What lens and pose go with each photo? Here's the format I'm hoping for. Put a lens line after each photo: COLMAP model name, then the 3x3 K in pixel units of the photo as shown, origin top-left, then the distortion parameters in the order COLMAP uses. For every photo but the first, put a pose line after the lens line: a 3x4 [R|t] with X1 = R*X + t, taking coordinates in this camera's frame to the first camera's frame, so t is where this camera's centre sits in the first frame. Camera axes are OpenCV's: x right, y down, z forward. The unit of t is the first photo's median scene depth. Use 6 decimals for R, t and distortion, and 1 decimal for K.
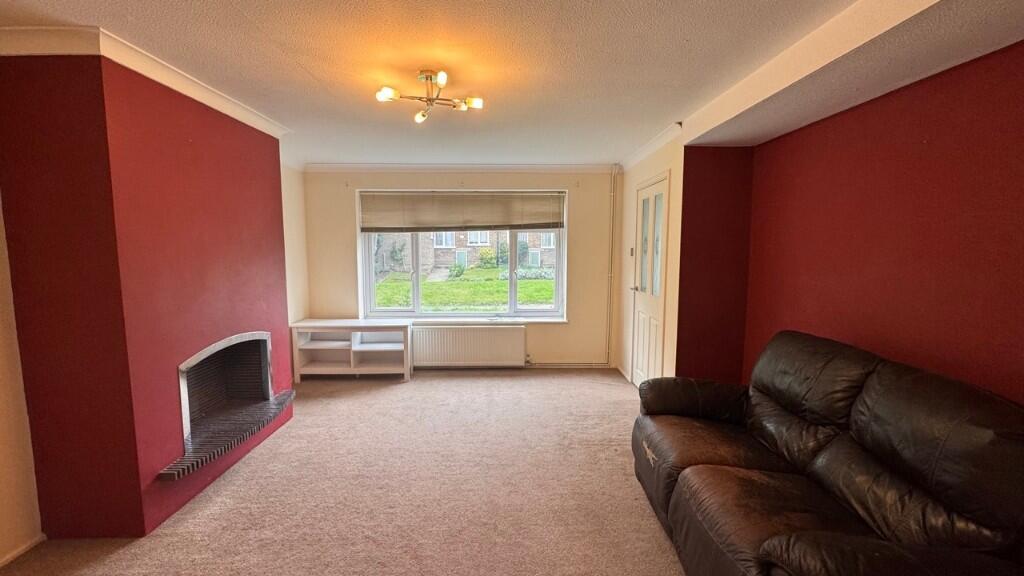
lens RADIAL K [[414.1, 0, 512.0], [0, 414.1, 288.0], [0, 0, 1]] dist [0.000218, 0.000655]
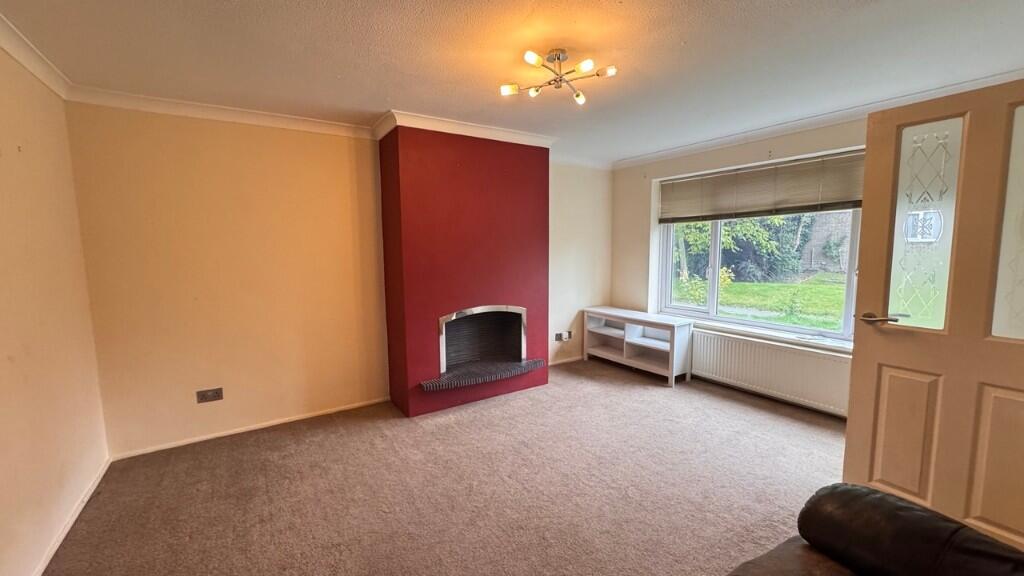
lens RADIAL K [[414.1, 0, 512.0], [0, 414.1, 288.0], [0, 0, 1]] dist [0.000218, 0.000655]
pose [[0.526666, 0.080593, -0.846243, 0.314171], [-0.073831, 0.996071, 0.048913, -0.007694], [0.846860, 0.036718, 0.530547, 0.221926]]
